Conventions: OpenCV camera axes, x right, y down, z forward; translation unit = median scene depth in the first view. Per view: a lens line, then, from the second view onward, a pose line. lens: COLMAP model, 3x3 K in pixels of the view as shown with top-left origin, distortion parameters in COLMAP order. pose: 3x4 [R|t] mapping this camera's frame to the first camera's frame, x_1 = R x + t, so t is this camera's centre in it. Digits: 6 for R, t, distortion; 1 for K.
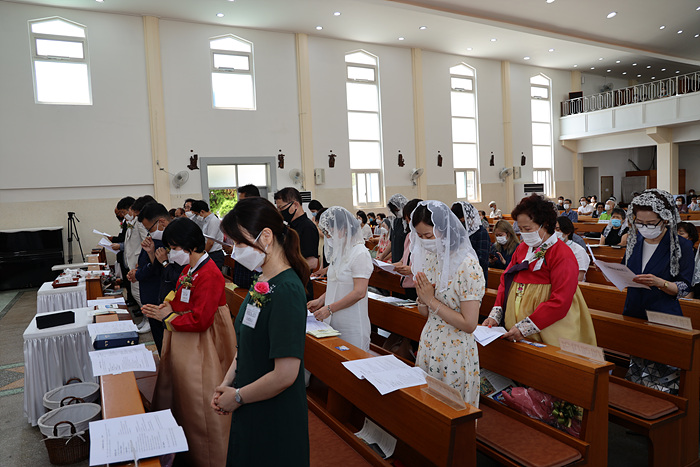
lens RADIAL K [[494.3, 0, 345.6], [0, 494.3, 254.7], [0, 0, 1]] dist [-0.095820, 0.053521]
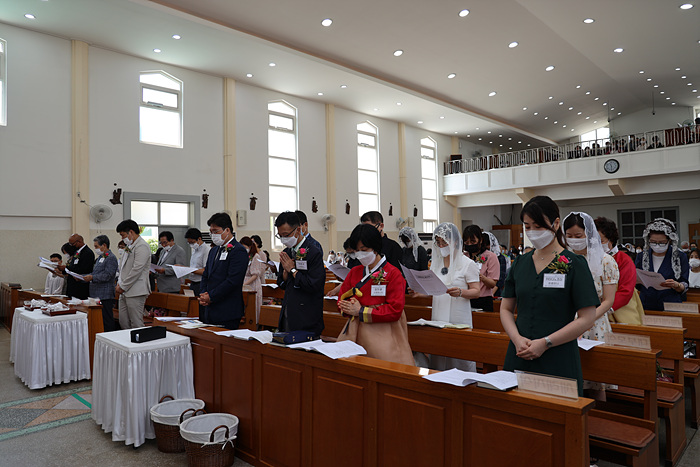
lens RADIAL K [[494.3, 0, 359.3], [0, 494.3, 253.1], [0, 0, 1]] dist [-0.095820, 0.053521]
pose [[0.951960, 0.021409, 0.305473, -0.129194], [0.011354, 0.994399, -0.105075, 0.020722], [-0.306012, 0.103496, 0.946386, -0.016299]]
